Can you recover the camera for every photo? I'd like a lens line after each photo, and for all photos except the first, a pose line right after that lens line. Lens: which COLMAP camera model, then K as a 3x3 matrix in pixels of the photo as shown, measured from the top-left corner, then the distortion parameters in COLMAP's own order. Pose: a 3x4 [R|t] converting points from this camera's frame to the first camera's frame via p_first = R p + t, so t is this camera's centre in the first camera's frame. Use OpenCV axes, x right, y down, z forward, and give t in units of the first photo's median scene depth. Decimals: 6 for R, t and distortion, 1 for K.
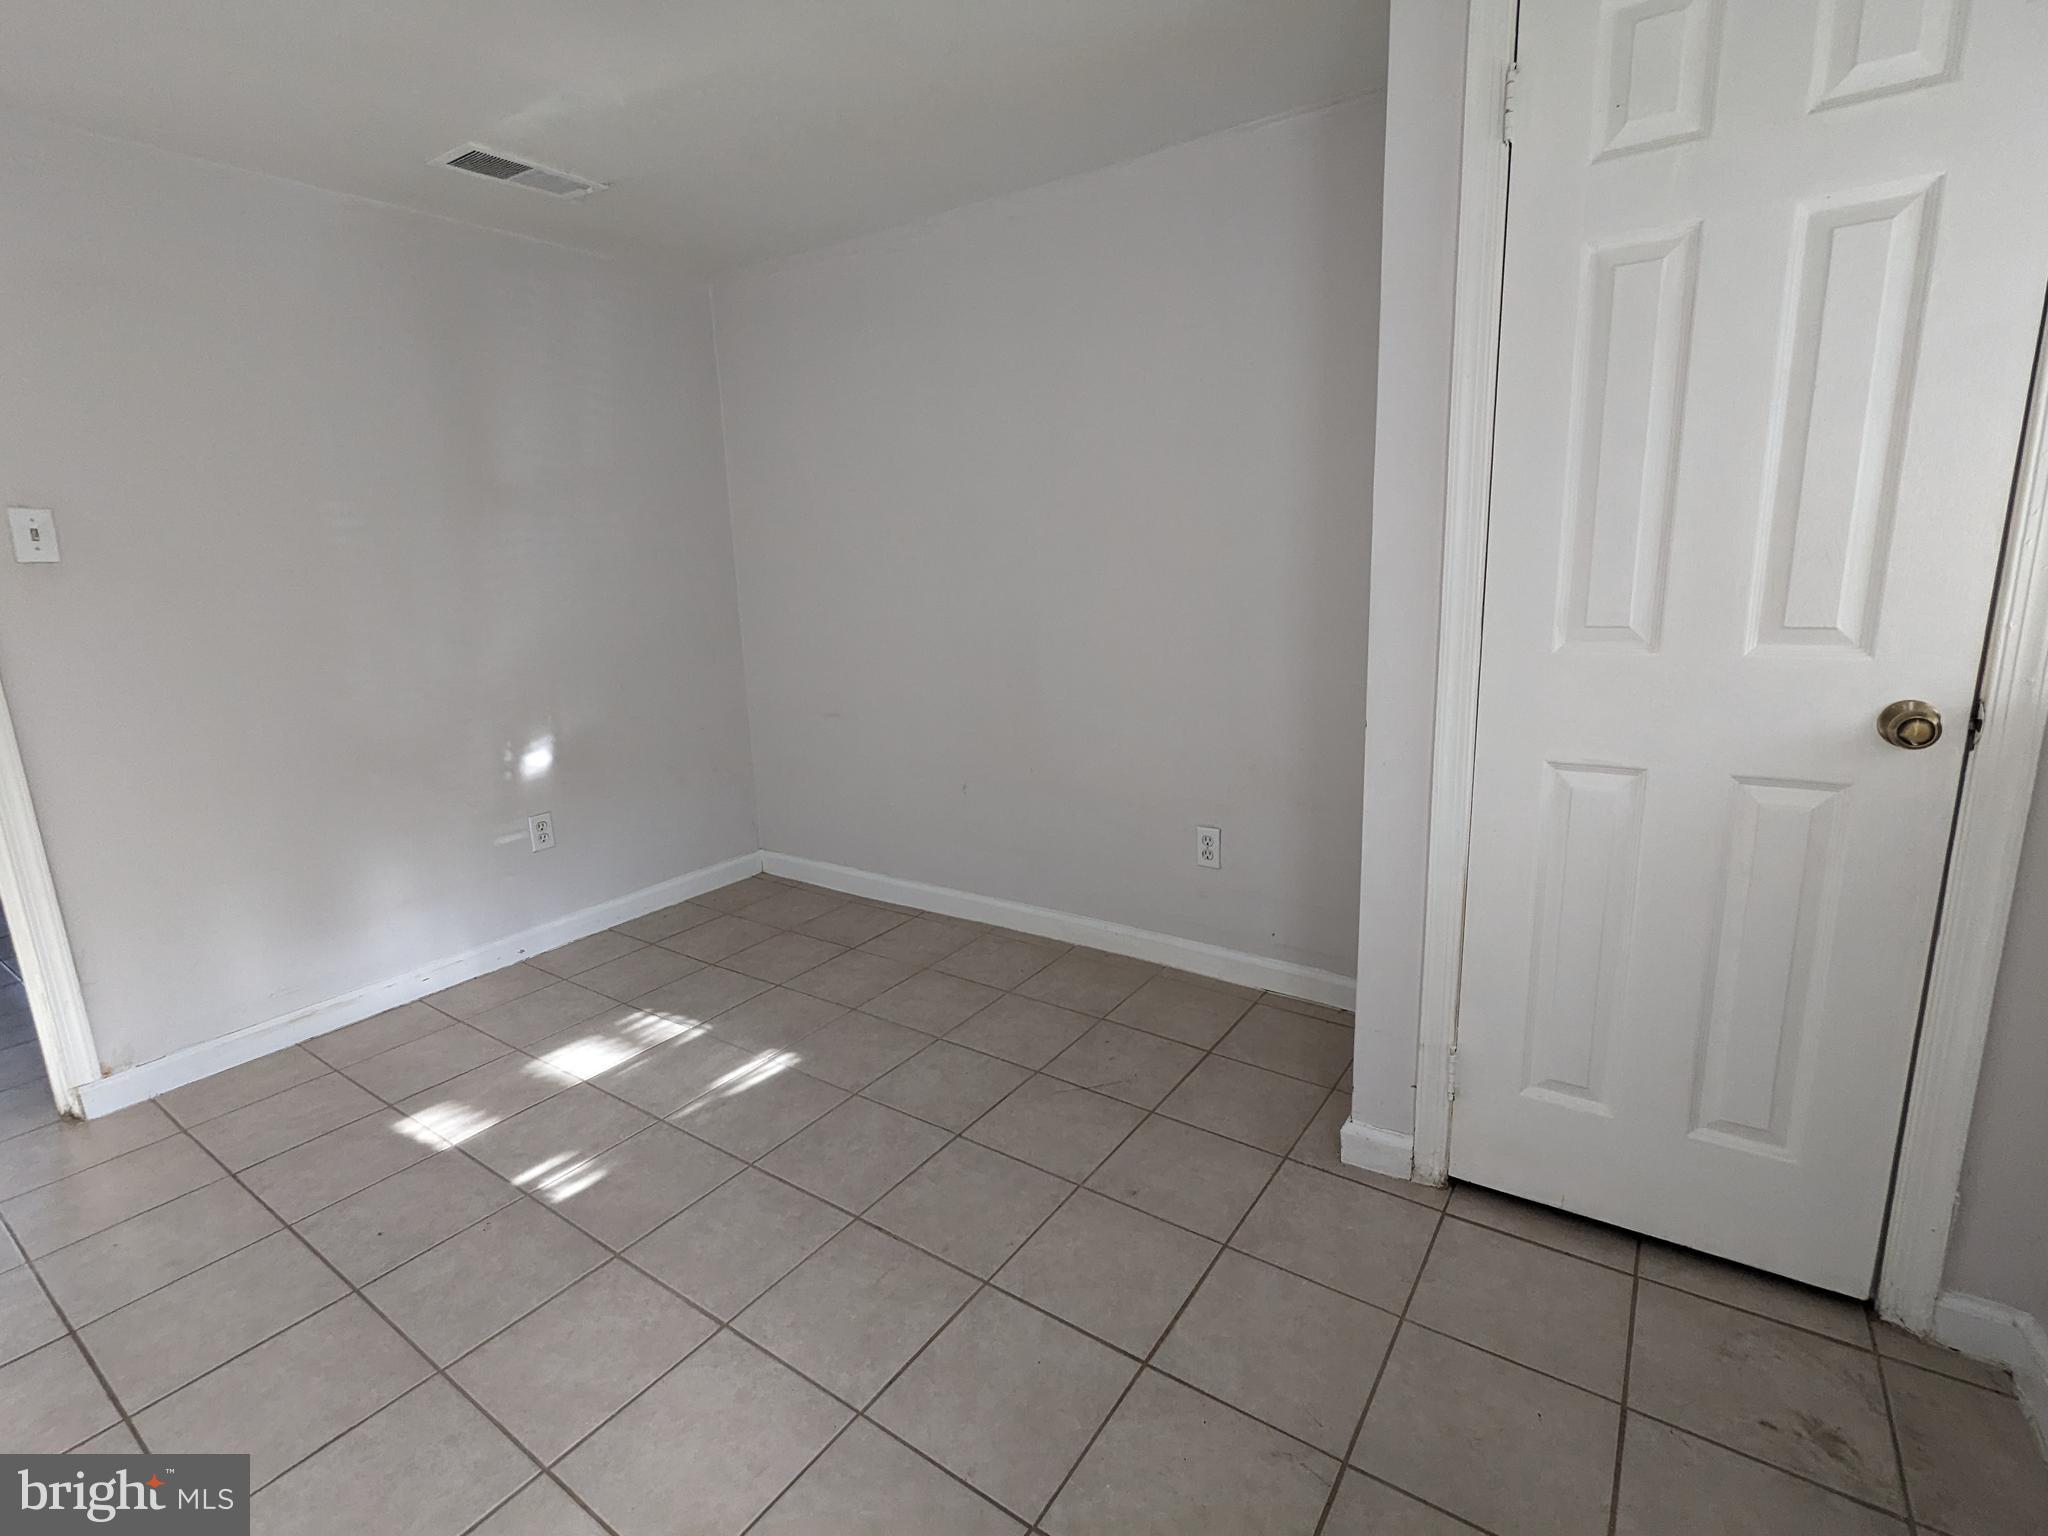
lens RADIAL K [[976.3, 0, 1024.0], [0, 976.3, 768.0], [0, 0, 1]] dist [0.000636, 0.000605]
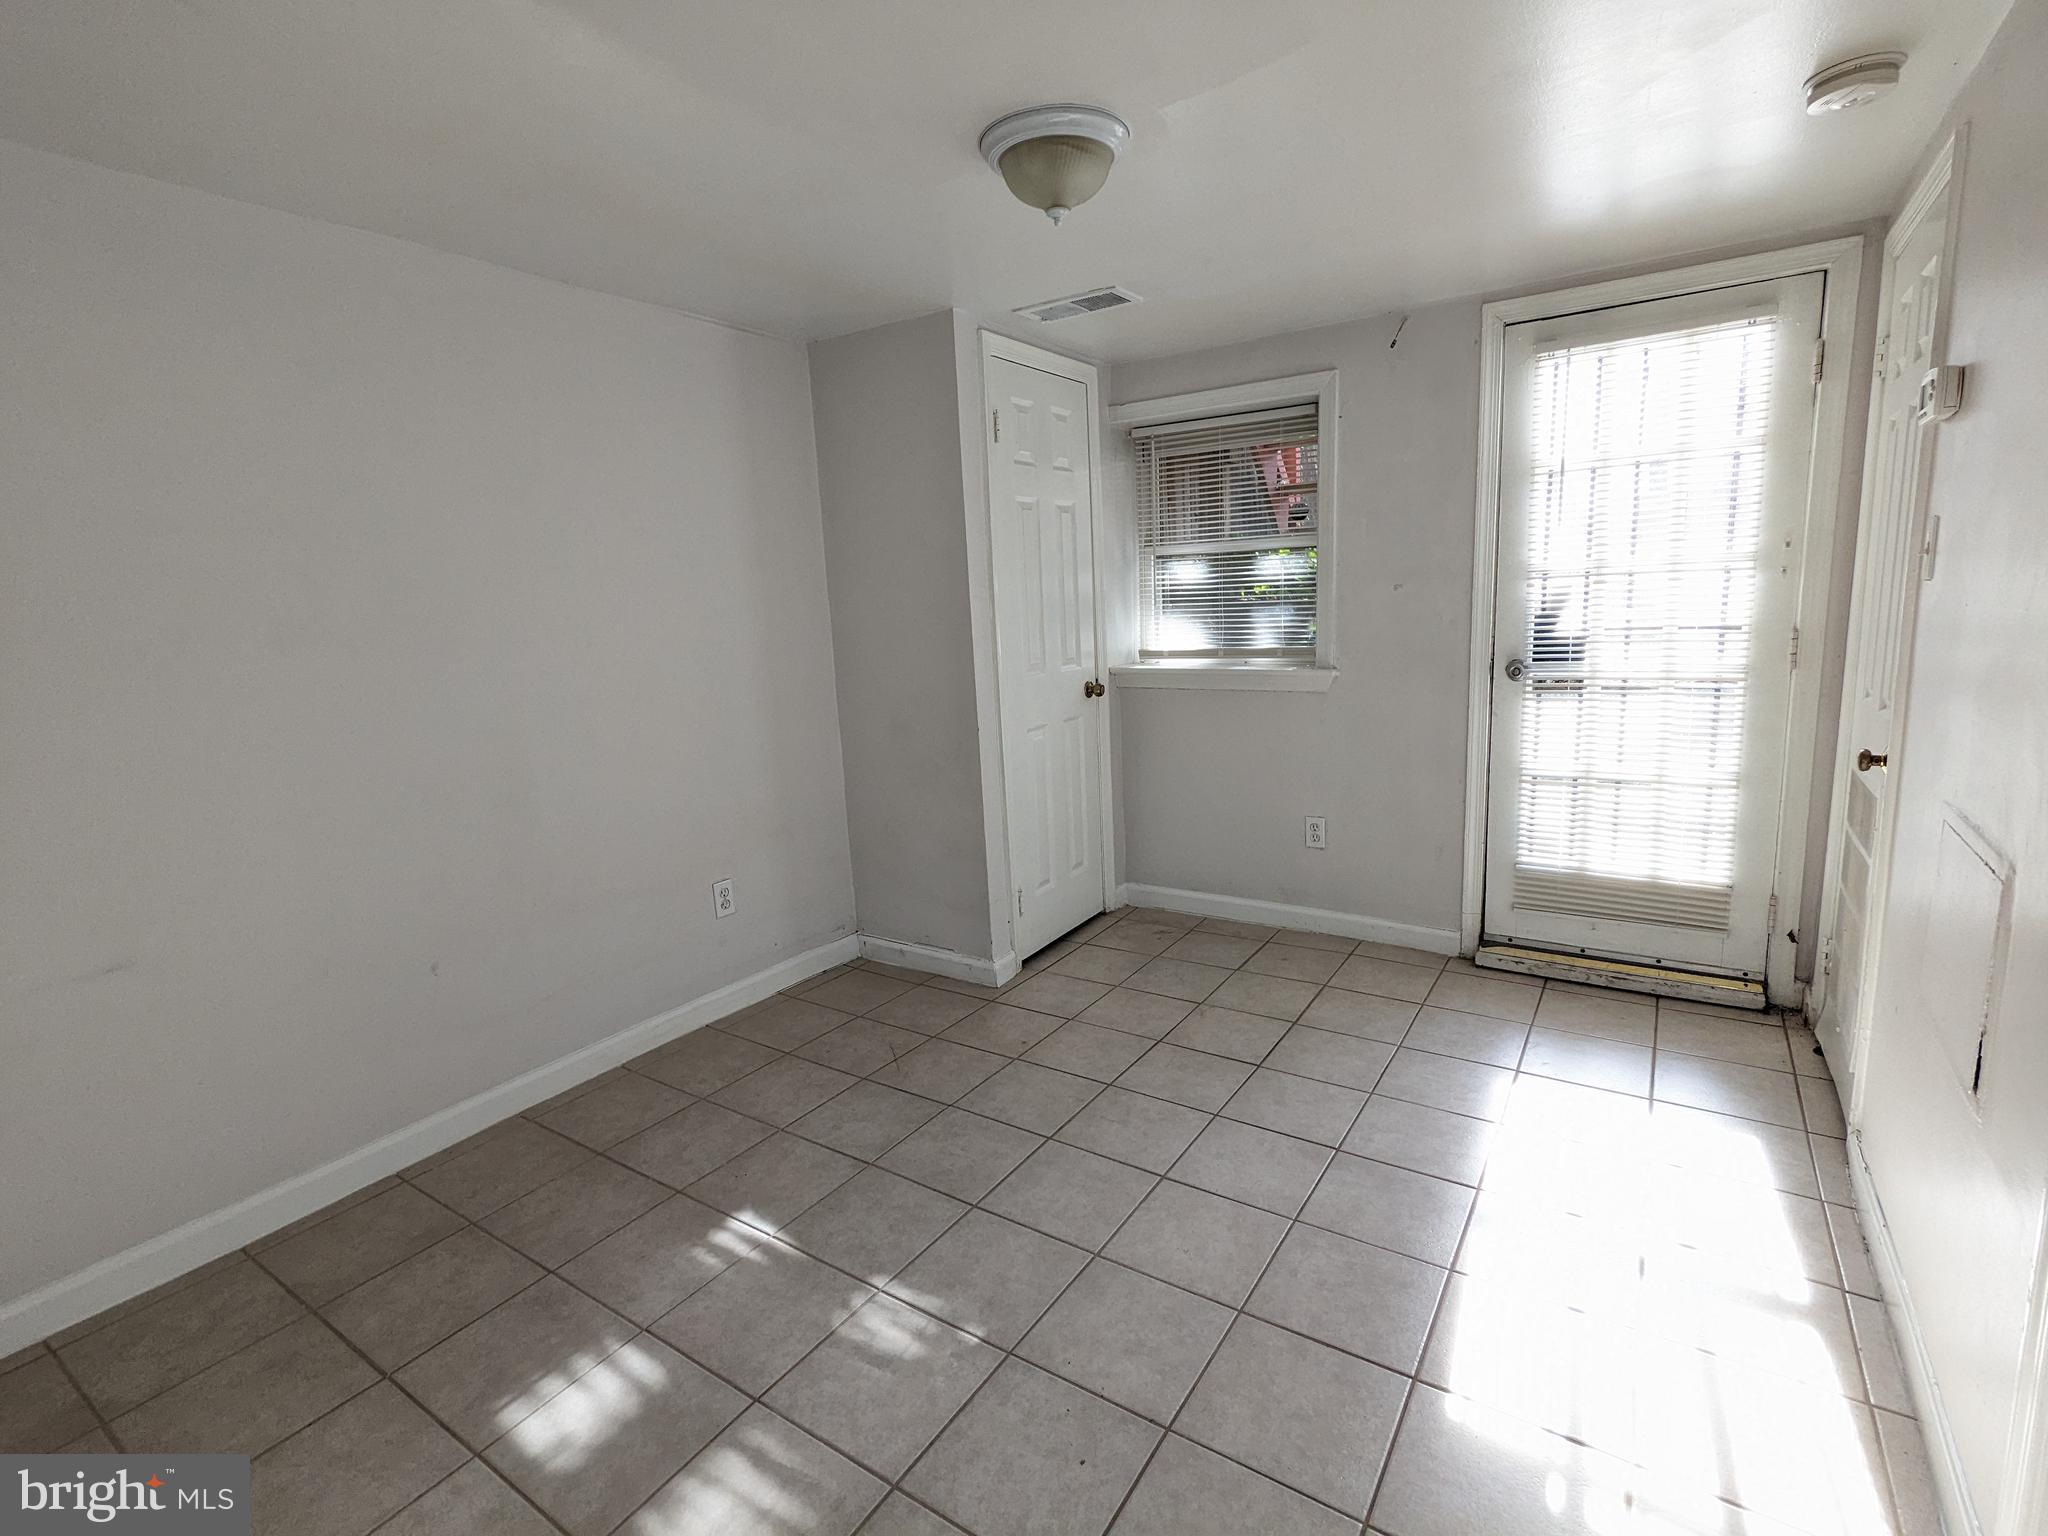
lens RADIAL K [[965.7, 0, 1024.0], [0, 965.7, 768.0], [0, 0, 1]] dist [-0.003148, 0.000431]
pose [[-0.022944, -0.135148, 0.990560, -1.322891], [0.265208, 0.954499, 0.136371, -0.181967], [-0.963918, 0.265834, 0.013942, 0.857844]]
